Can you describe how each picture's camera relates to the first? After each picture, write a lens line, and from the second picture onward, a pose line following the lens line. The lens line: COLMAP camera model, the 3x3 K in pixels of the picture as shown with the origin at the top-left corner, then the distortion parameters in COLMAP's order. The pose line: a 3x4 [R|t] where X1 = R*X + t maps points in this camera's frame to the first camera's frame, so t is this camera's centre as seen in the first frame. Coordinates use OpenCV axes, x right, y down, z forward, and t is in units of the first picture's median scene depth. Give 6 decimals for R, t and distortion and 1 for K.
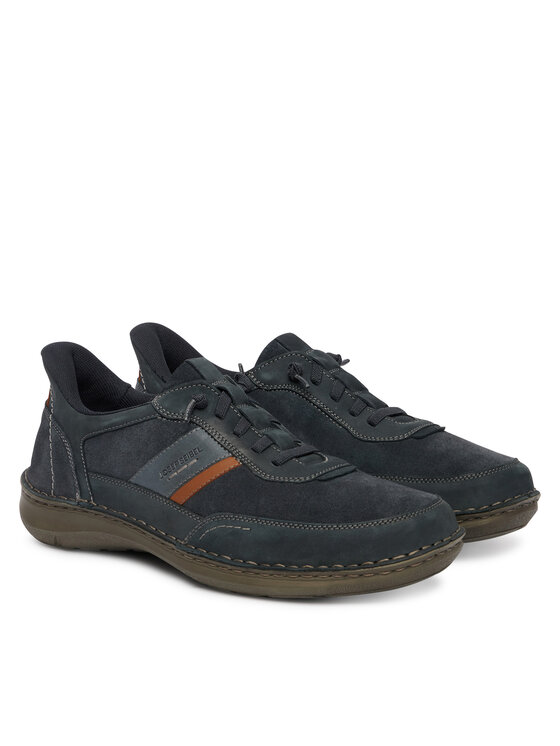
lens RADIAL K [[1548.4, 0, 280.1], [0, 1548.4, 372.8], [0, 0, 1]] dist [0.028707, 0.000000]
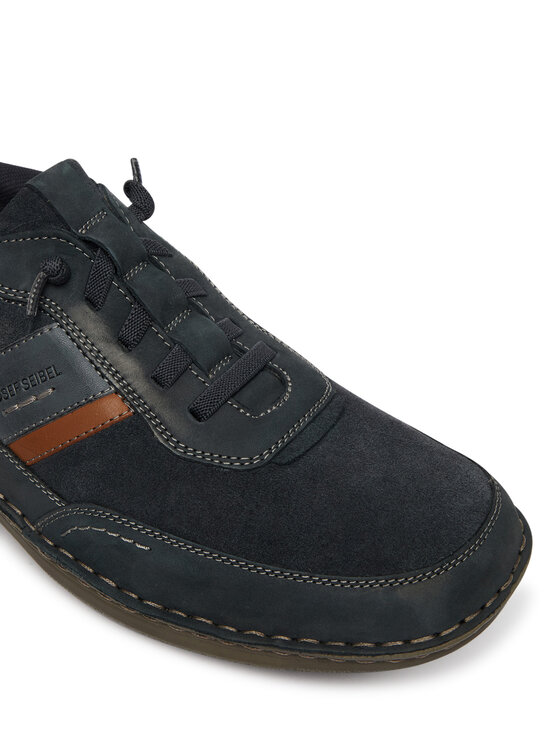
lens RADIAL K [[1040.7, 0, 278.8], [0, 1040.7, 373.3], [0, 0, 1]] dist [-0.099865, 0.000000]
pose [[0.997759, 0.001729, 0.066893, 0.001542], [-0.033233, 0.880465, 0.472944, -0.126086], [-0.058079, -0.474108, 0.878549, 0.681976]]
